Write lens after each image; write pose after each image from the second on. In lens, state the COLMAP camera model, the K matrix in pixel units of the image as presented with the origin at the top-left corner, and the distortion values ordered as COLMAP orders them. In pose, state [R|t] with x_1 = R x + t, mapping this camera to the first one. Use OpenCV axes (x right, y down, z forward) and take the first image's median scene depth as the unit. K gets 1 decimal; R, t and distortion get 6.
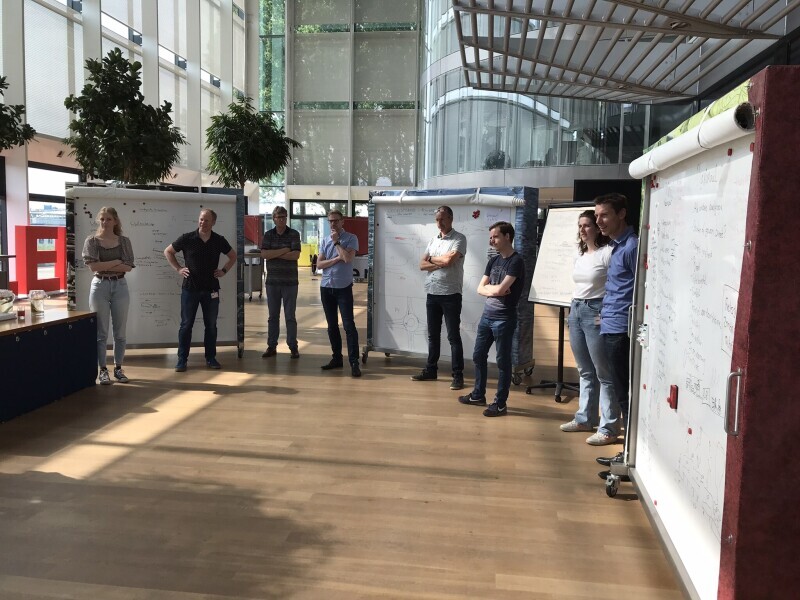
lens RADIAL K [[661.0, 0, 401.5], [0, 661.0, 282.4], [0, 0, 1]] dist [0.040572, 0.000026]
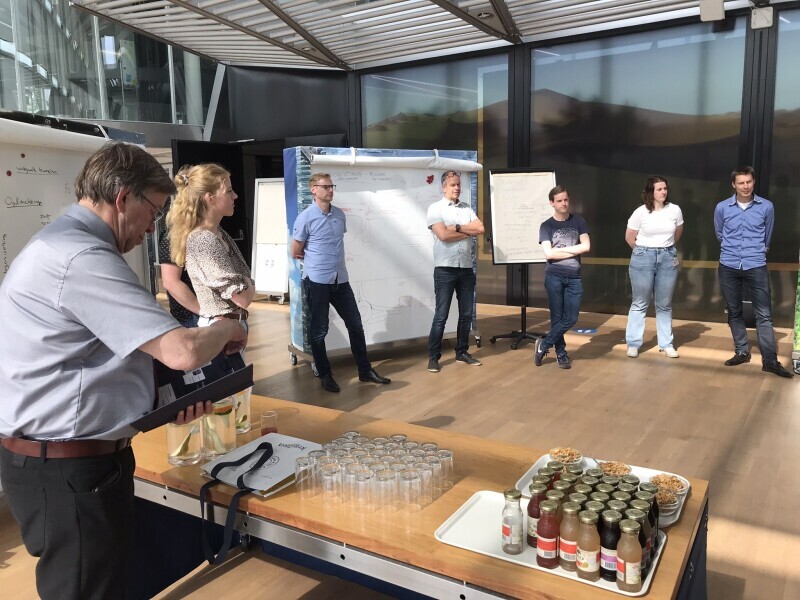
lens RADIAL K [[661.0, 0, 401.5], [0, 661.0, 282.4], [0, 0, 1]] dist [0.040572, 0.000026]
pose [[0.421147, -0.142974, 0.895653, -0.895387], [0.087361, 0.989300, 0.116845, -0.085331], [-0.902775, 0.029036, 0.429131, 0.764761]]
